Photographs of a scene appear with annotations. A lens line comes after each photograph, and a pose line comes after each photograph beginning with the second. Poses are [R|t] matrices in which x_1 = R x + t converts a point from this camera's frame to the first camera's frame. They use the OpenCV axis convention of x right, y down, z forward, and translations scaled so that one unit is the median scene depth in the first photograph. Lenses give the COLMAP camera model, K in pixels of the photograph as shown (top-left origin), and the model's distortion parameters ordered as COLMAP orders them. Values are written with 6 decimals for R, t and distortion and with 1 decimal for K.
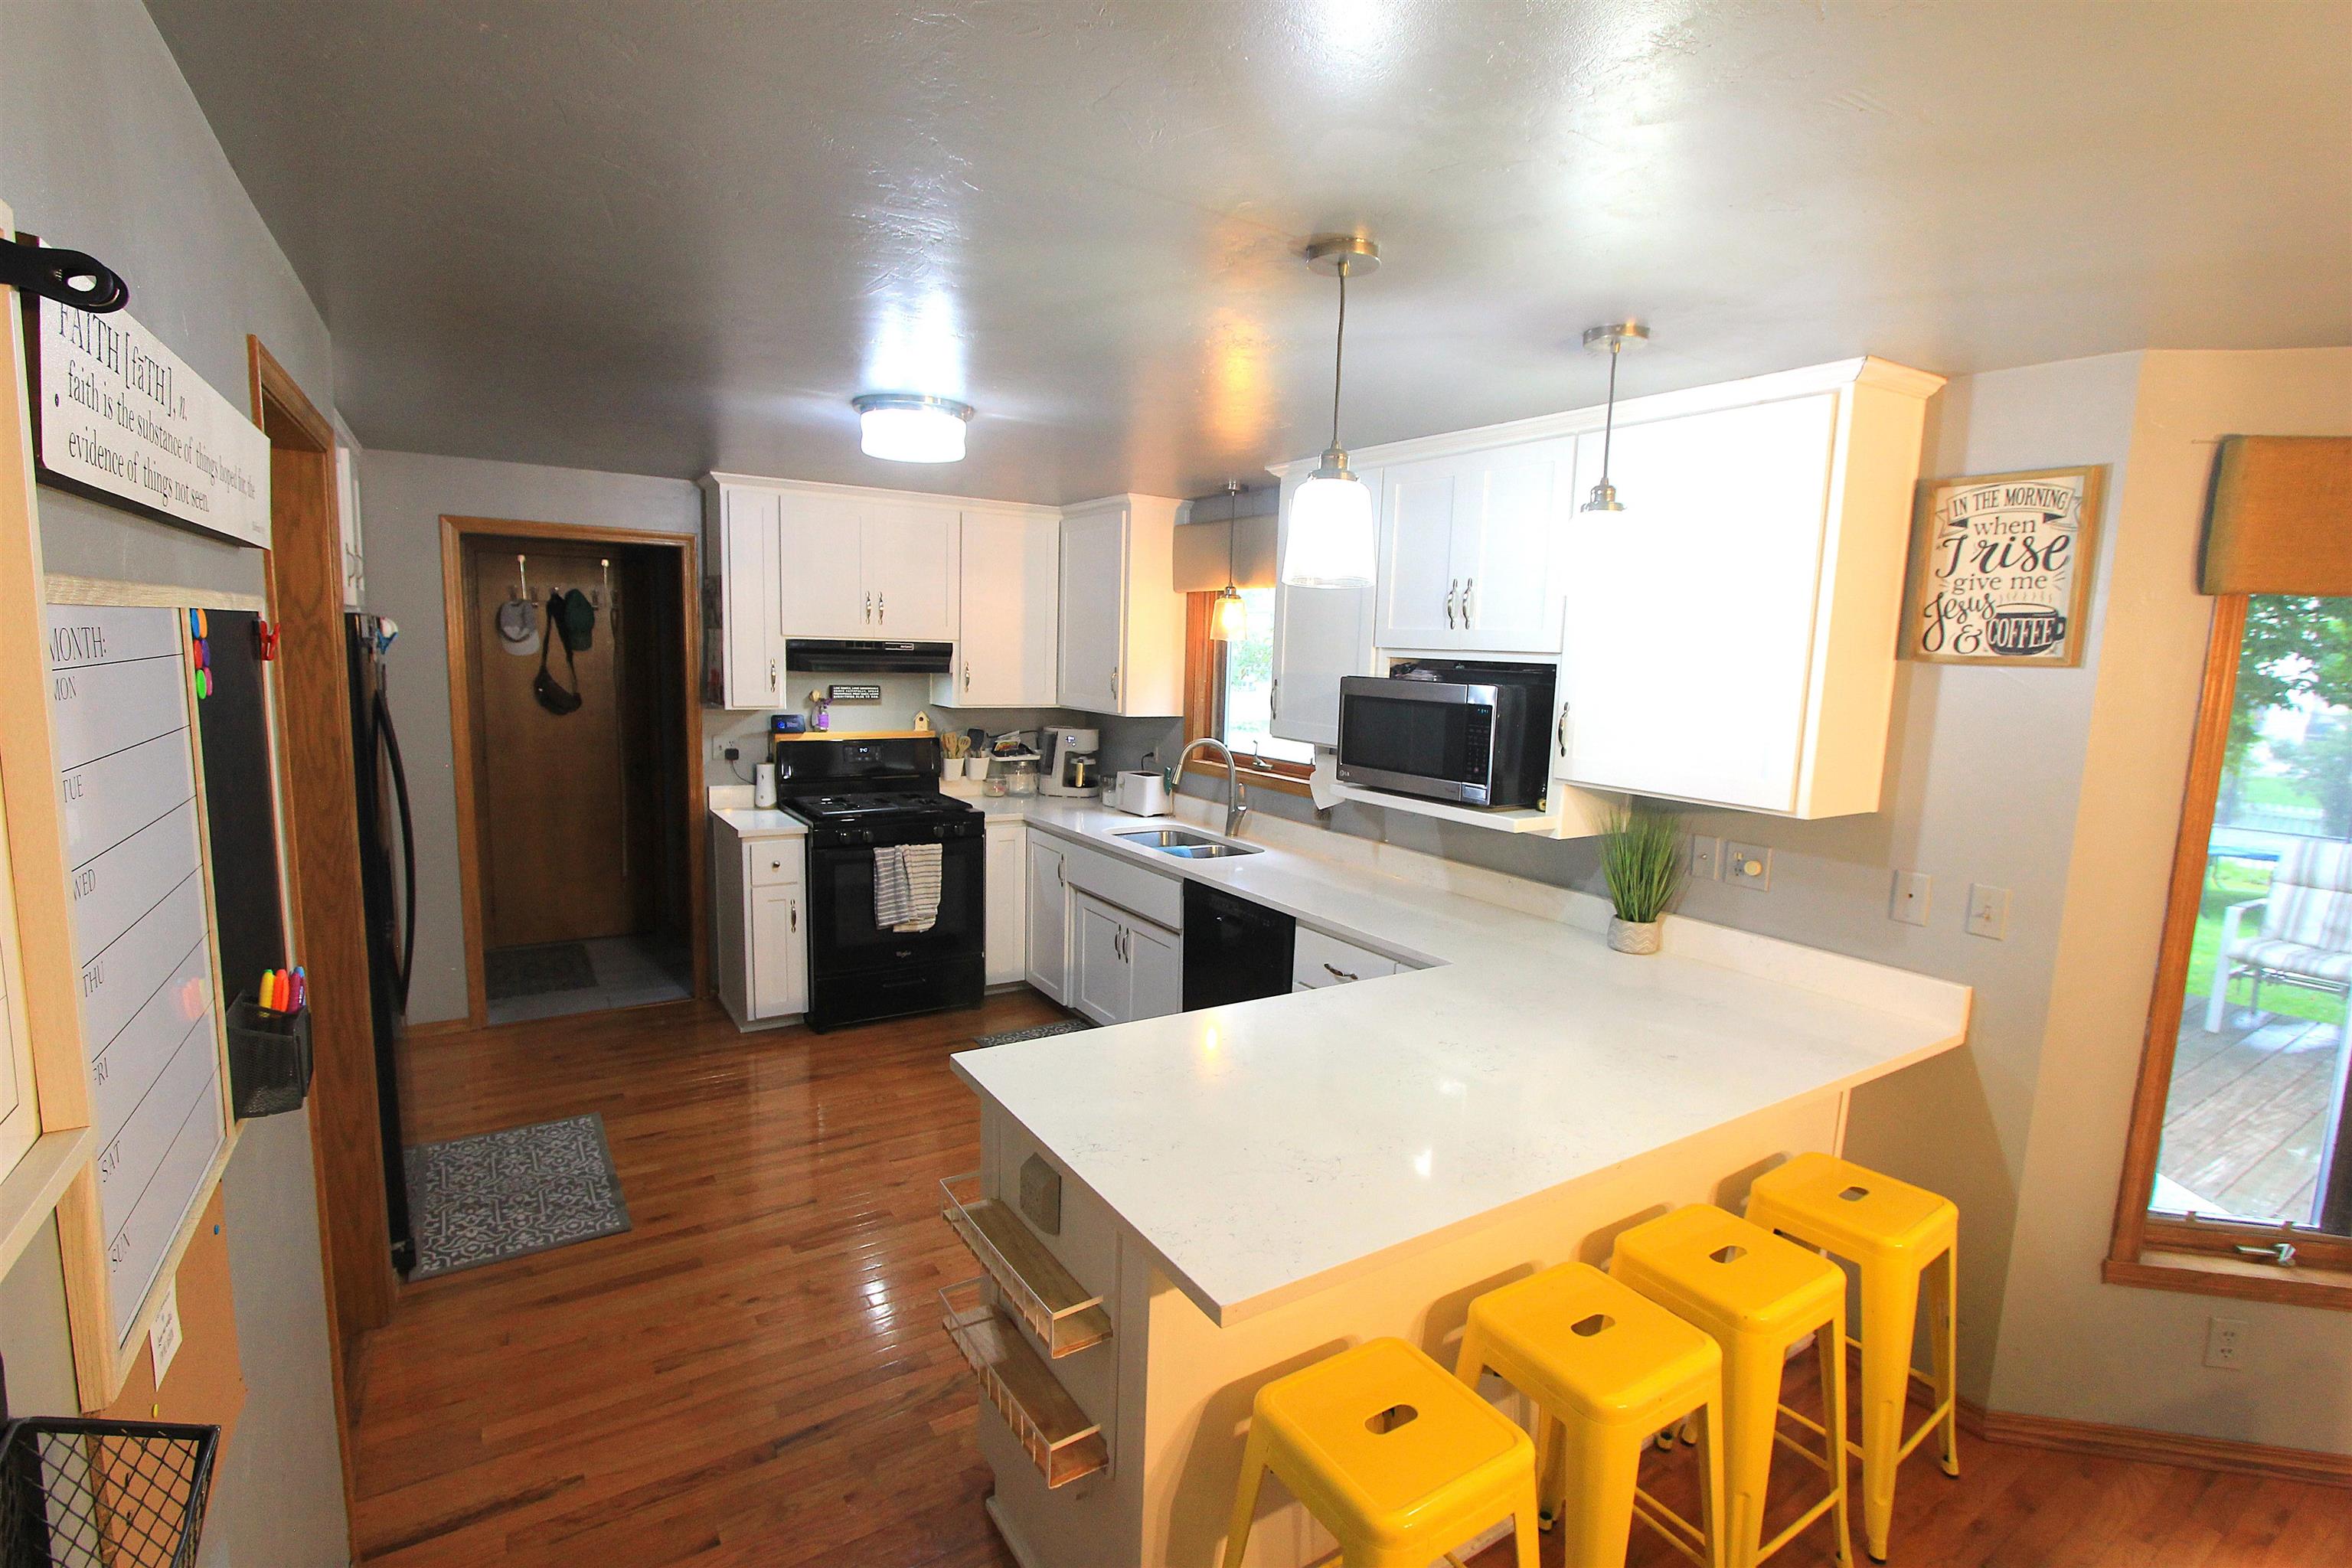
lens RADIAL K [[1086.9, 0, 1168.7], [0, 1086.9, 781.5], [0, 0, 1]] dist [-0.016106, 0.001703]
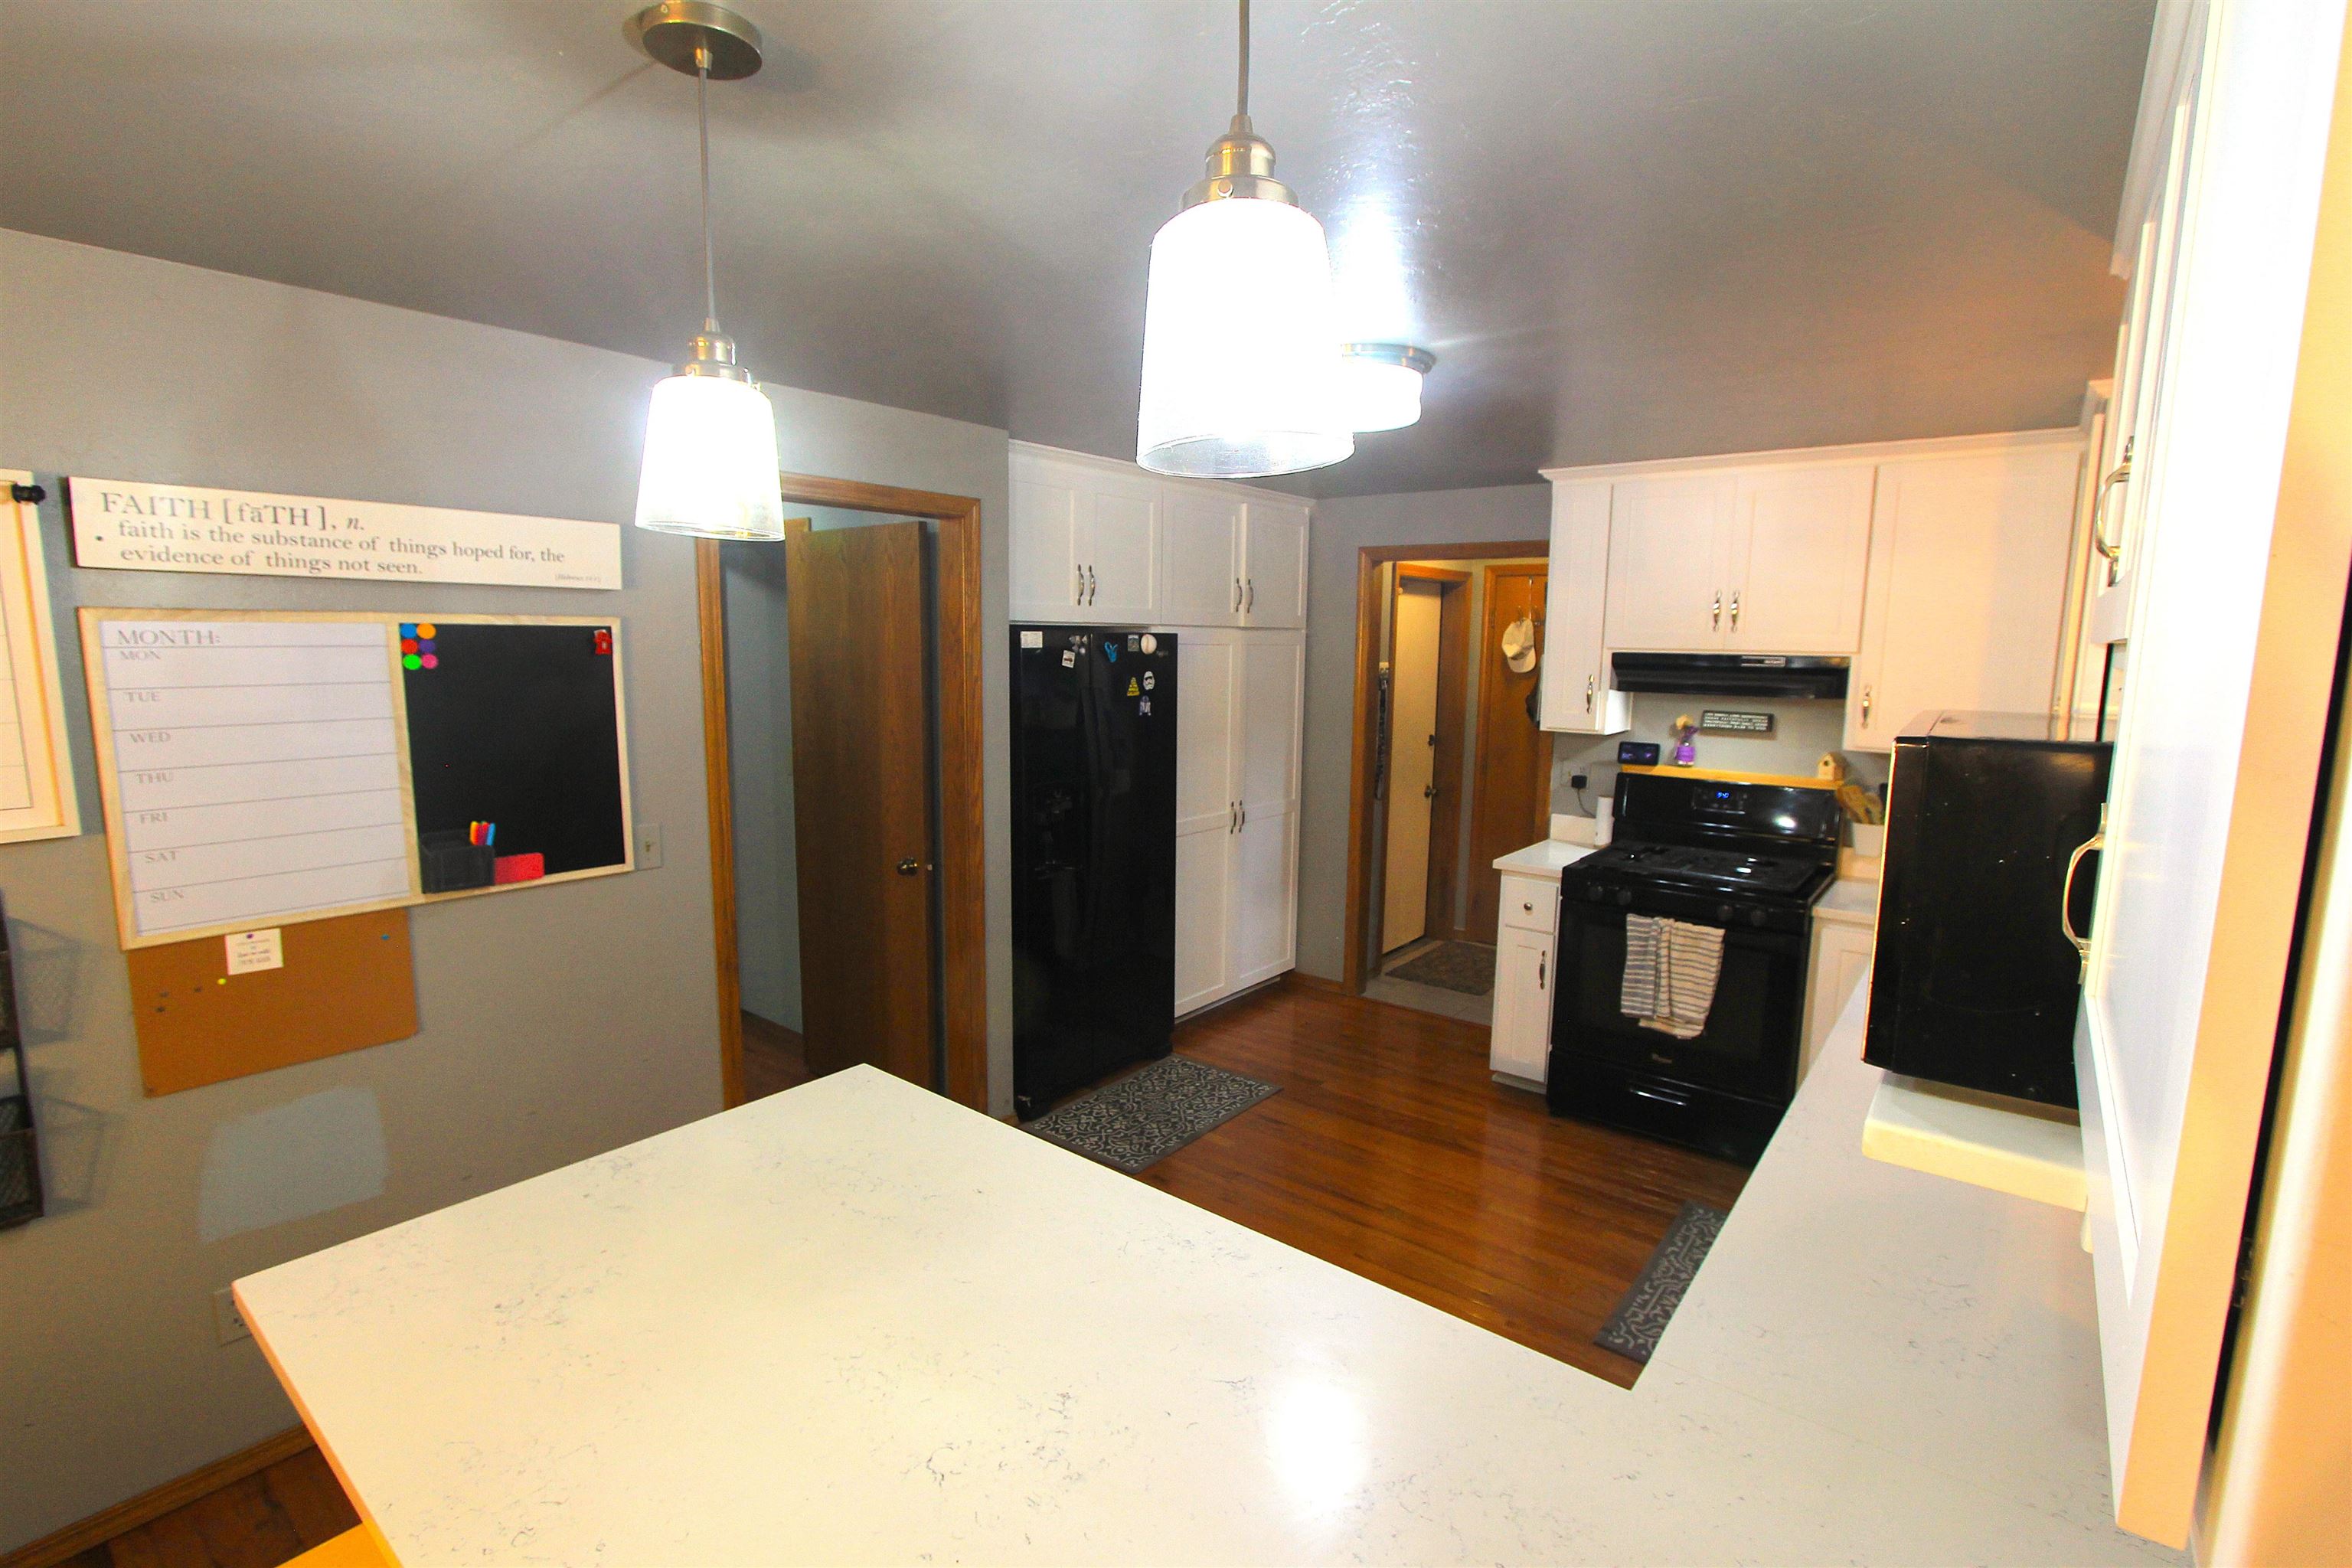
lens RADIAL K [[1086.9, 0, 1164.7], [0, 1086.9, 776.6], [0, 0, 1]] dist [-0.016106, 0.001703]
pose [[0.332573, 0.096632, -0.938114, 0.325133], [-0.124337, 0.990546, 0.057954, -0.038754], [0.934845, 0.097368, 0.341444, 0.374601]]
